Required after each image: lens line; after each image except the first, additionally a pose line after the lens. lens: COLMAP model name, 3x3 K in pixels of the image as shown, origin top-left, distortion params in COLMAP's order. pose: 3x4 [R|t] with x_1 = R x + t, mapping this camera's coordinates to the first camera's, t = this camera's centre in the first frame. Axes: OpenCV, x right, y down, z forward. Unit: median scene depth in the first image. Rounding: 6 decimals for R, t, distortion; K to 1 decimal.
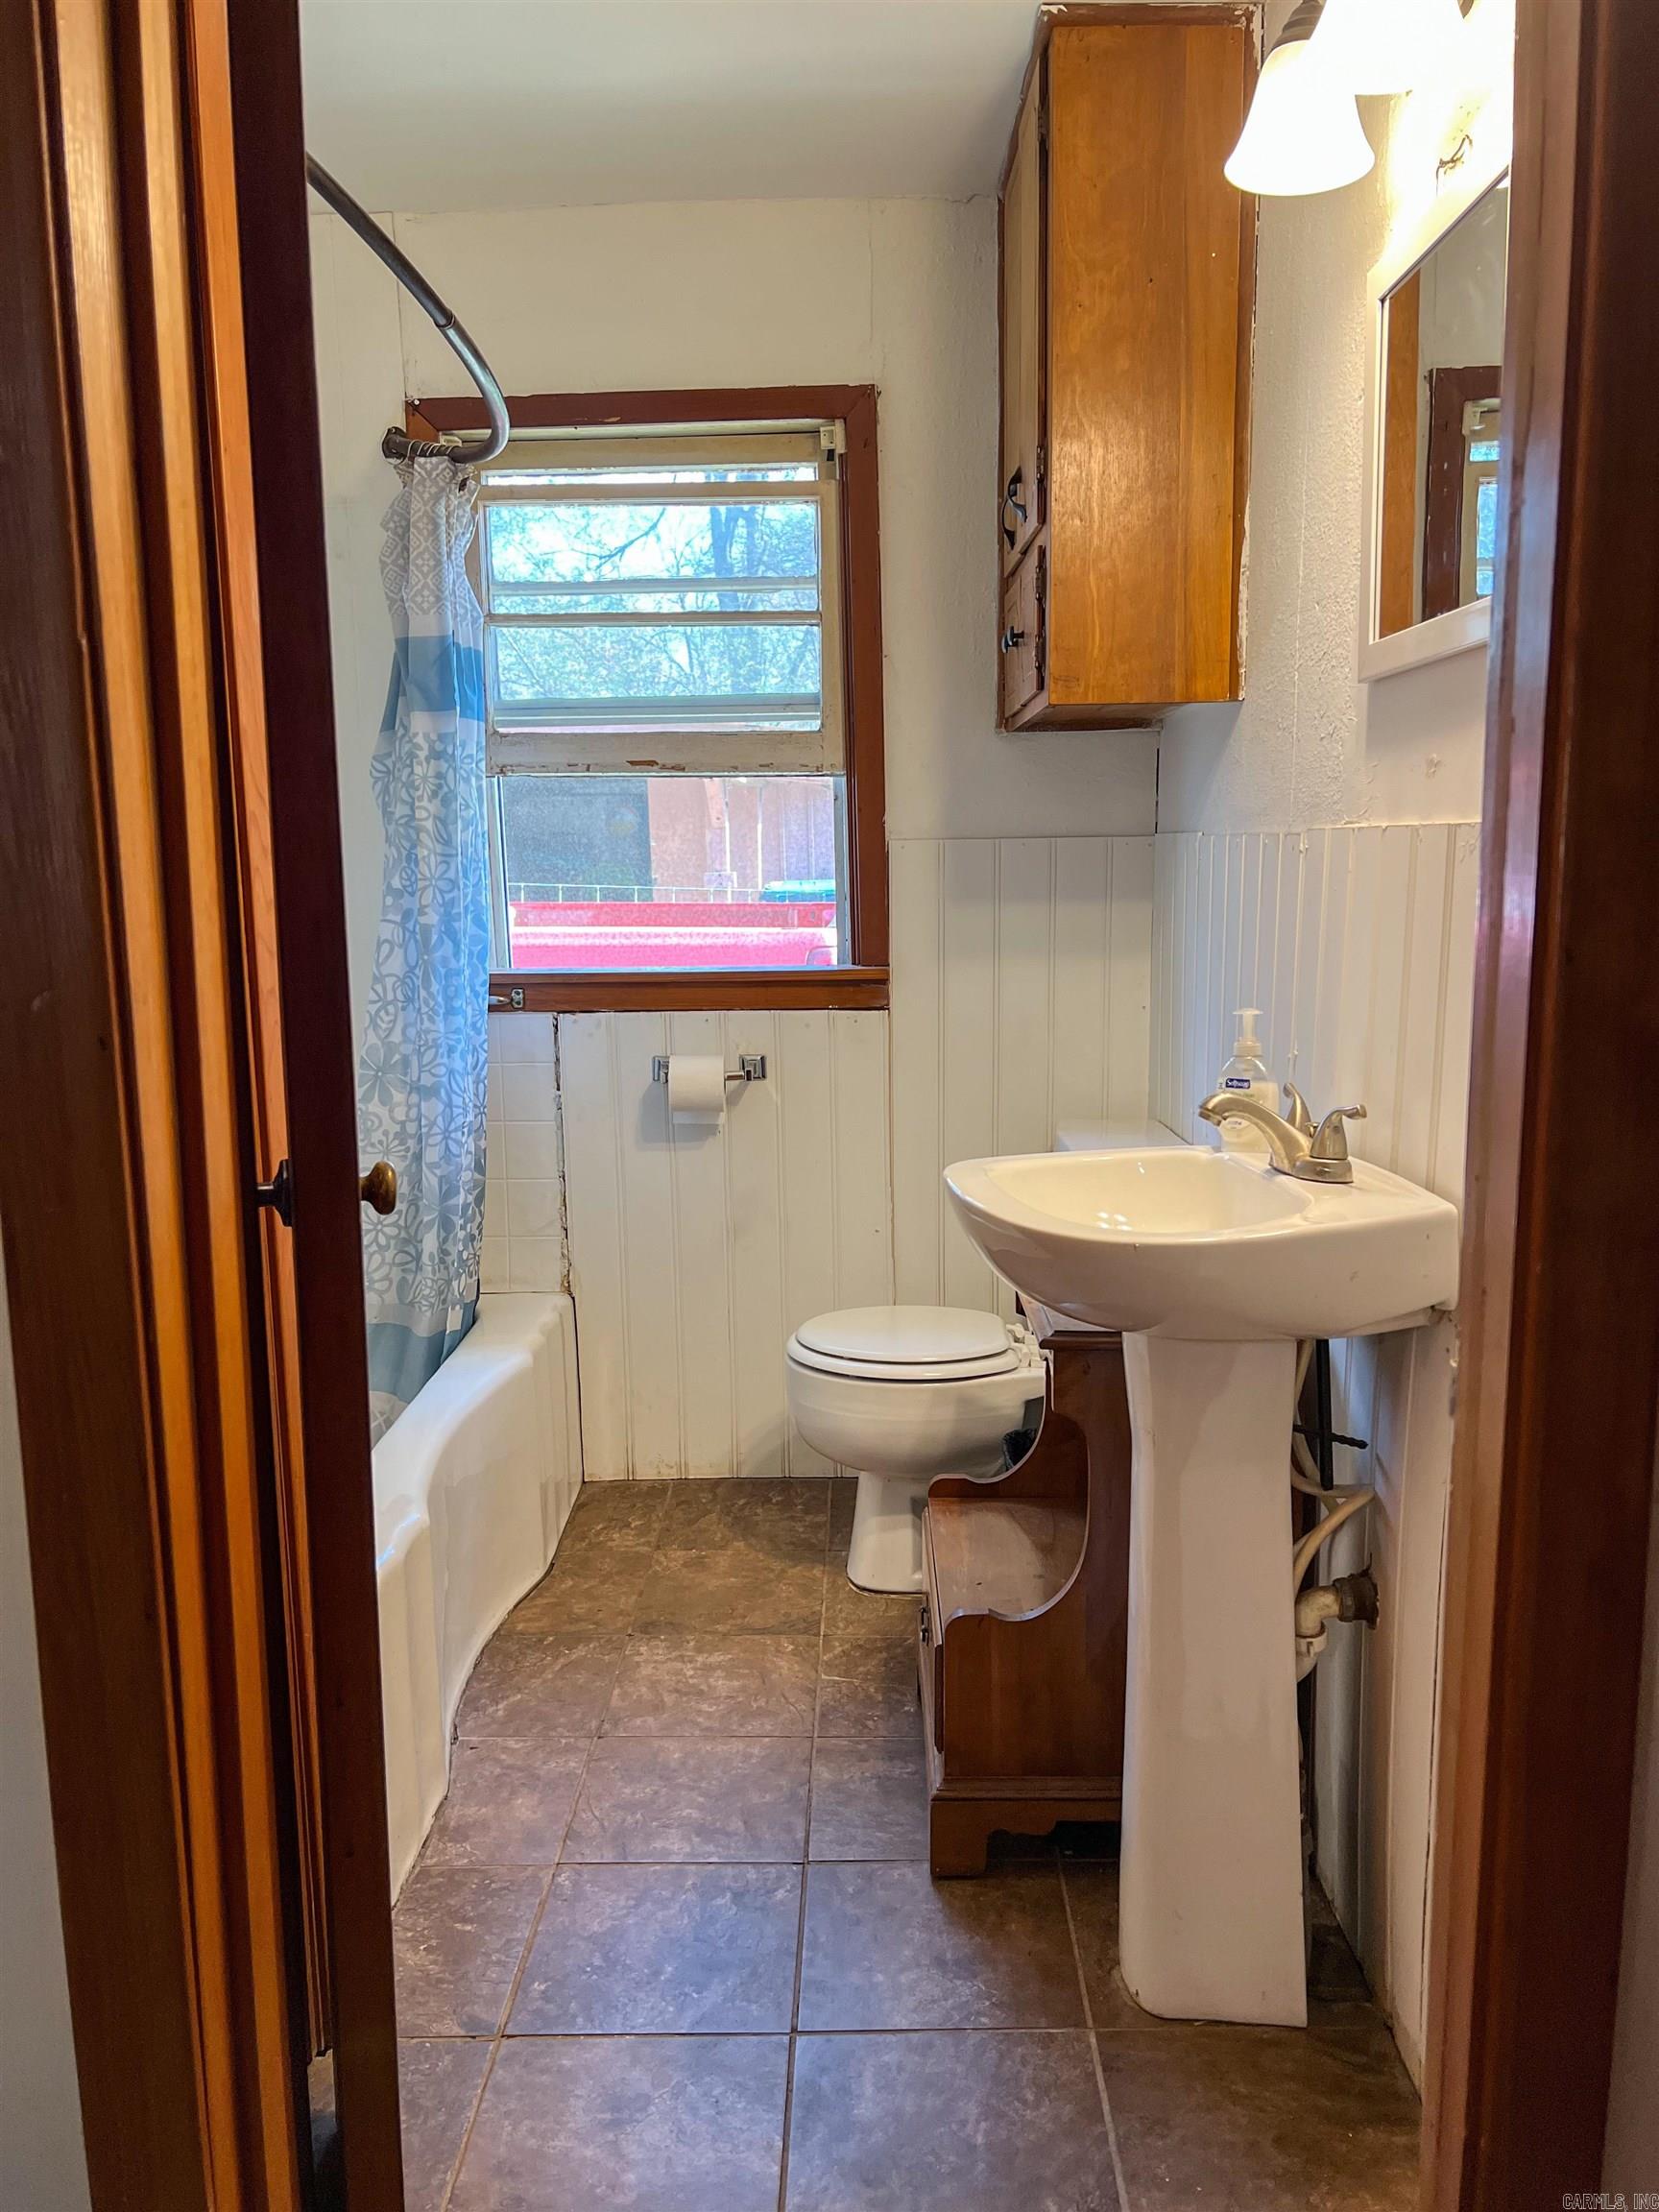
lens RADIAL K [[1674.9, 0, 849.0], [0, 1674.9, 1125.5], [0, 0, 1]] dist [0.057506, -0.062226]
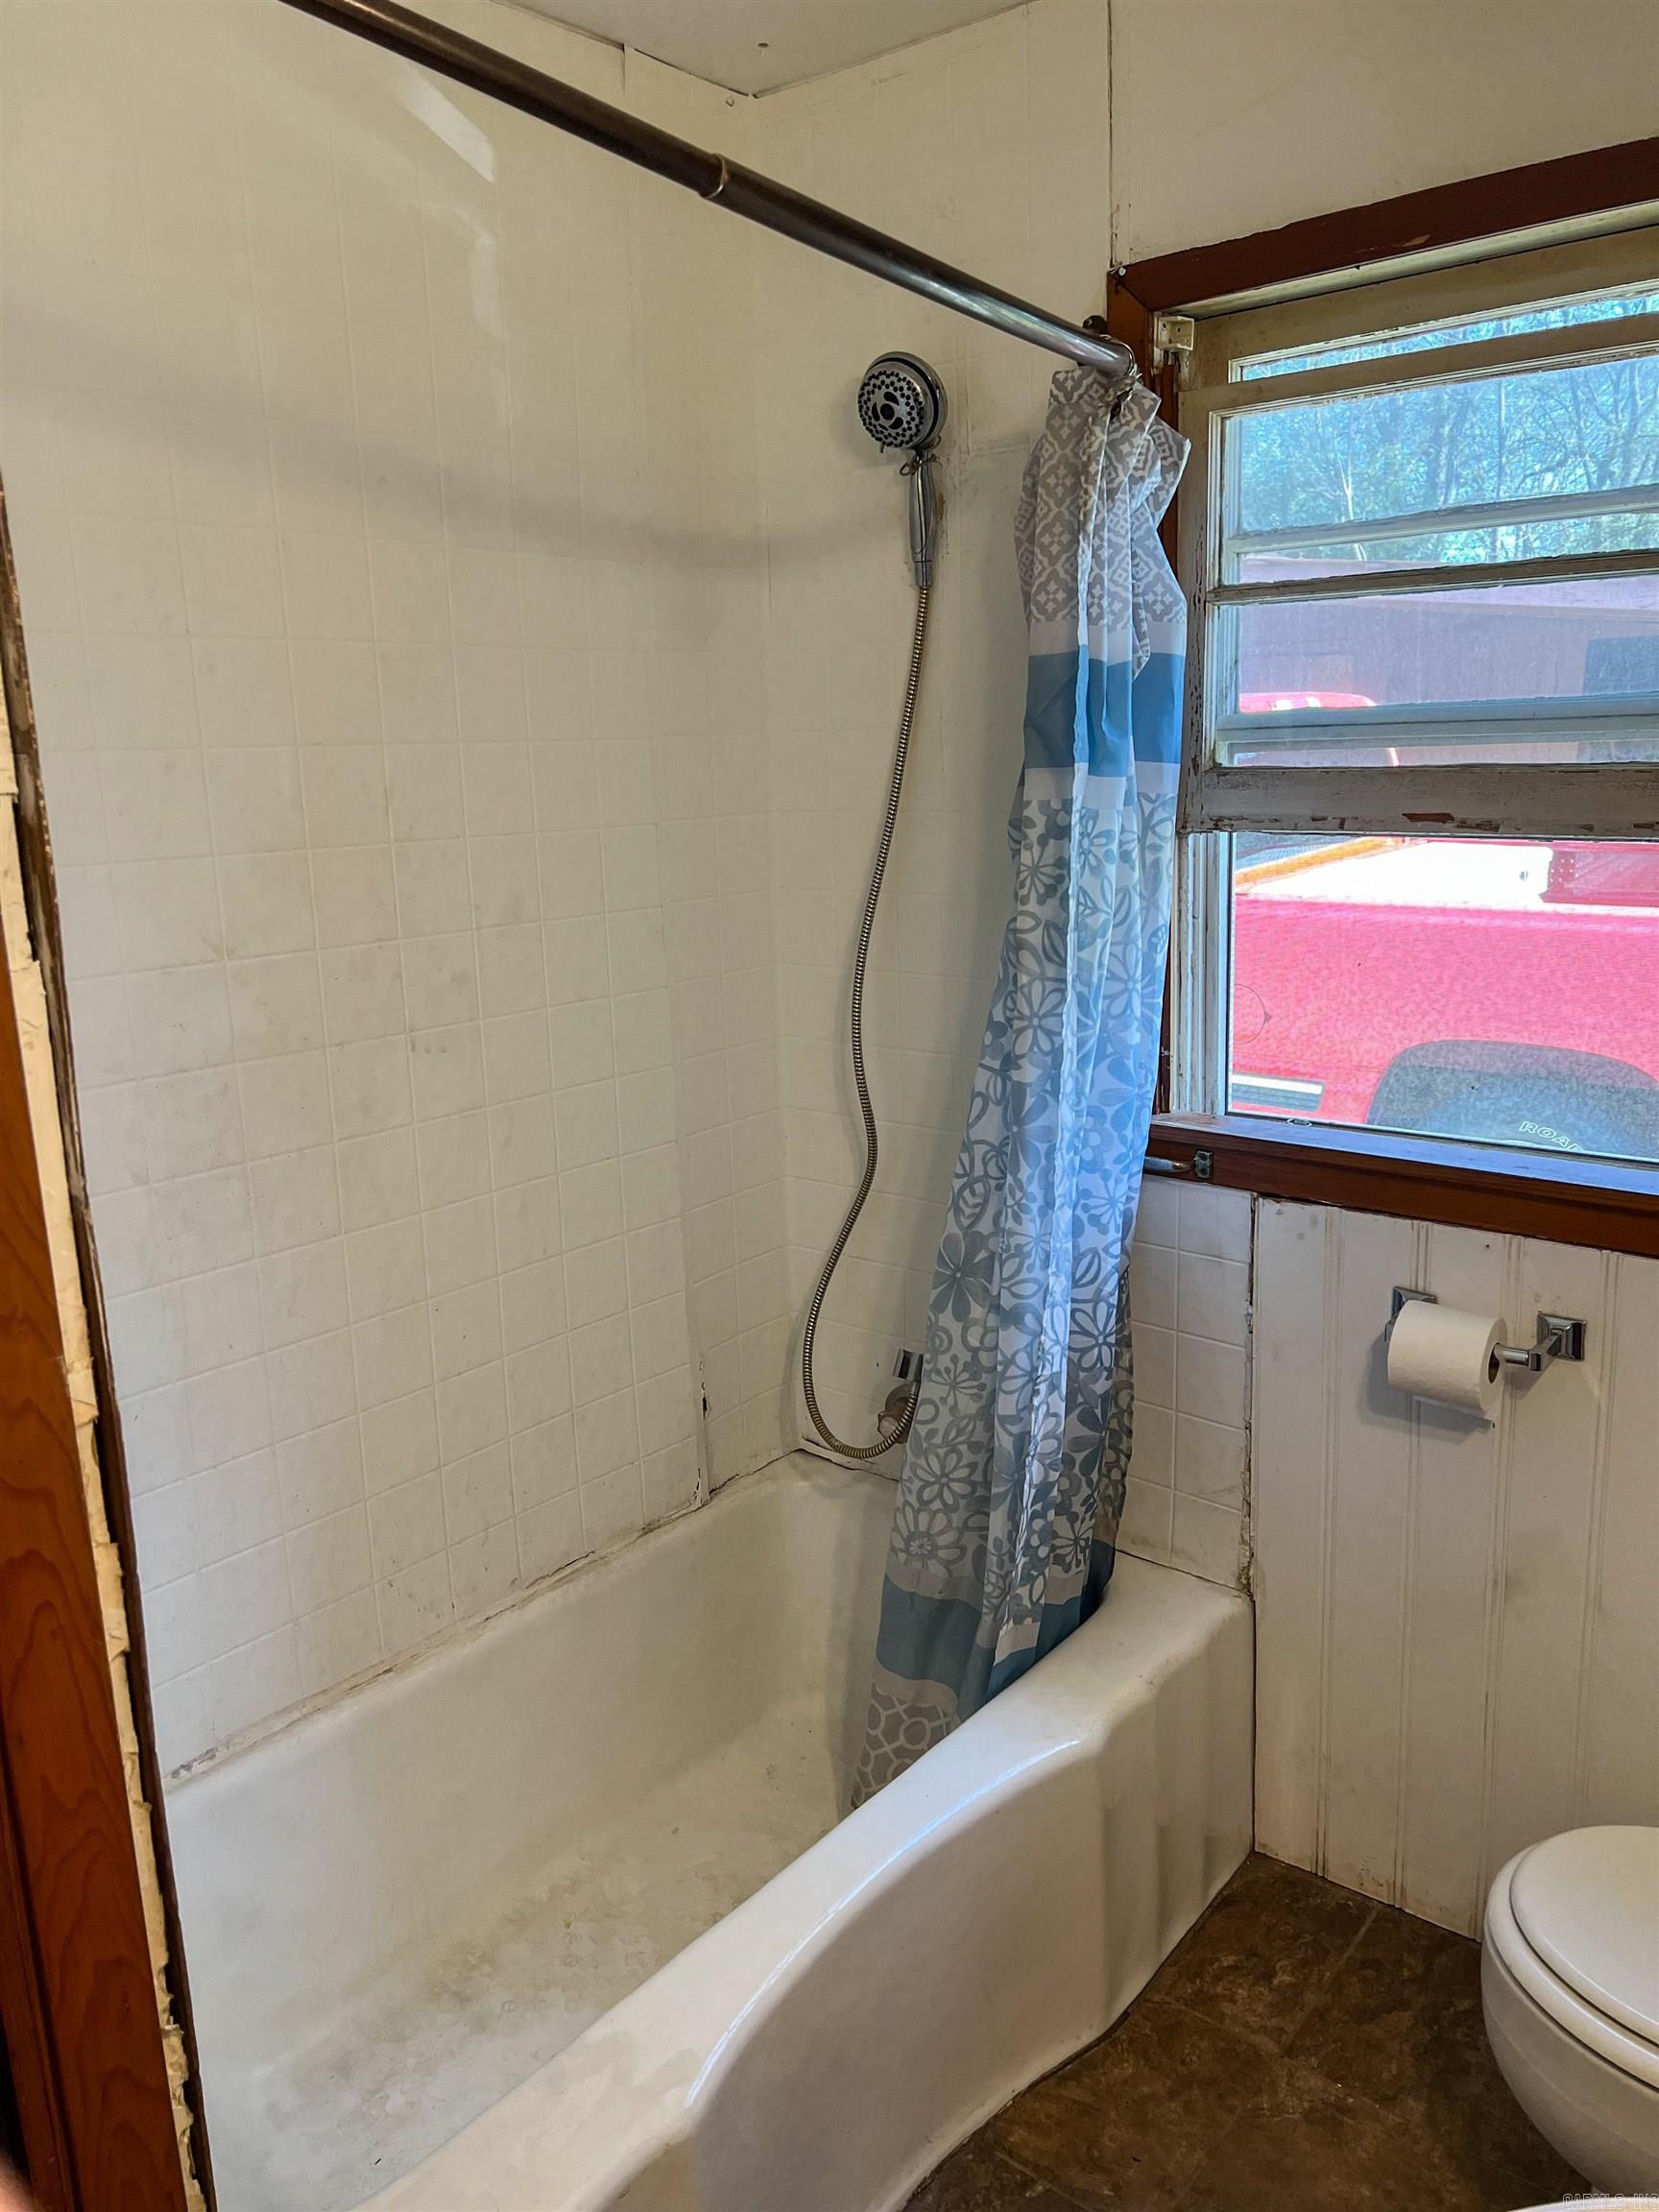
lens RADIAL K [[1674.9, 0, 828.0], [0, 1674.9, 1125.5], [0, 0, 1]] dist [0.057506, -0.062226]
pose [[0.776180, 0.135094, -0.615869, 0.111574], [-0.076992, 0.989774, 0.120079, -0.180920], [0.625793, -0.045786, 0.778644, 0.427894]]
